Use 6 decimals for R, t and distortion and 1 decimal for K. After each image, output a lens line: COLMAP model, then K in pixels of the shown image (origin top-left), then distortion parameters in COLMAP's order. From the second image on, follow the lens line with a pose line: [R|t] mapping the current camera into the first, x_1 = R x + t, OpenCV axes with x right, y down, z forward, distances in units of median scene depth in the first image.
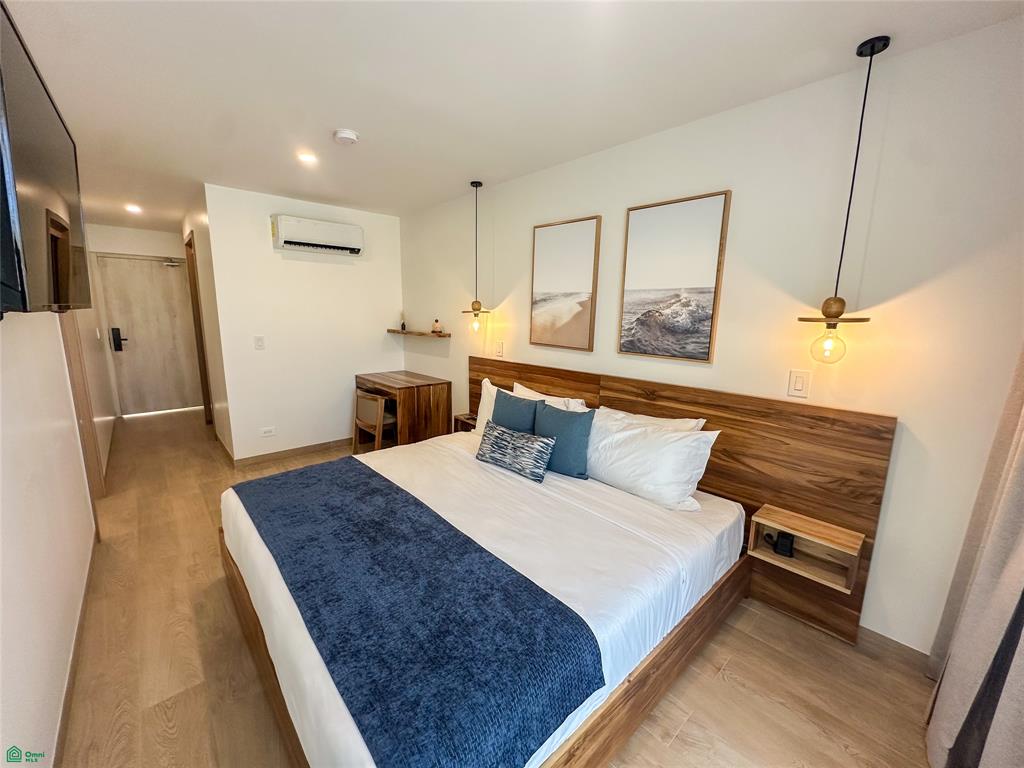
lens RADIAL K [[413.6, 0, 507.8], [0, 413.6, 387.4], [0, 0, 1]] dist [0.000765, 0.000006]
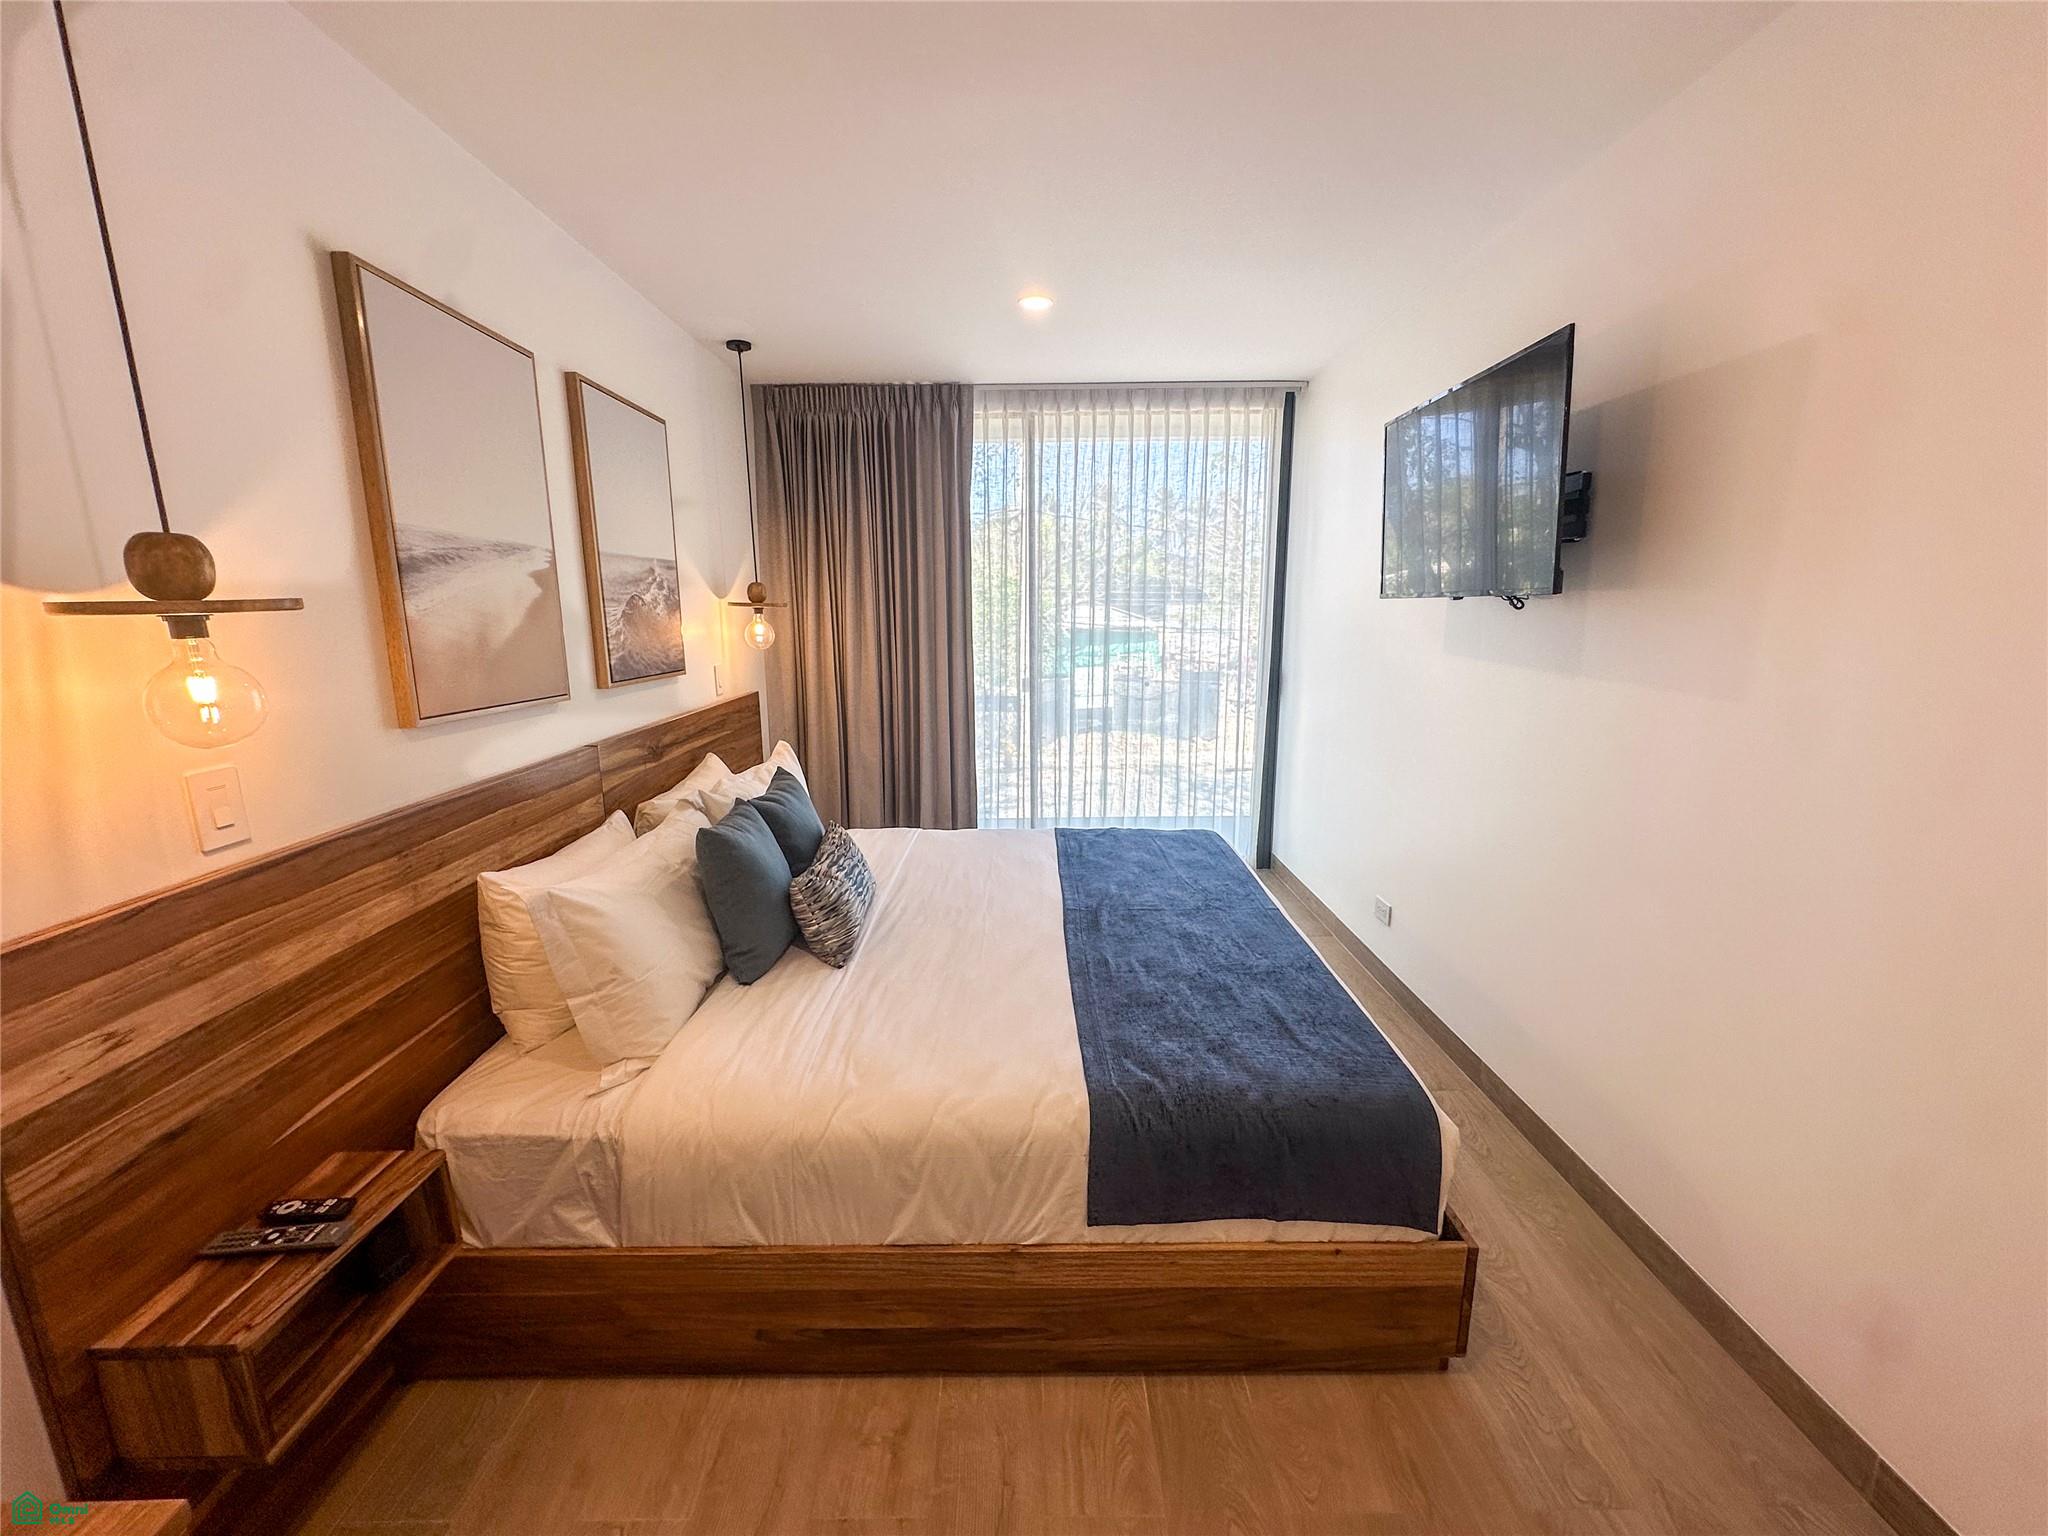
lens RADIAL K [[827.1, 0, 1015.5], [0, 827.1, 774.7], [0, 0, 1]] dist [0.000765, 0.000006]
pose [[-0.743362, -0.147260, 0.652478, -0.627776], [0.114471, 0.933067, 0.341002, -0.232414], [-0.659021, 0.328178, -0.676749, 1.231812]]
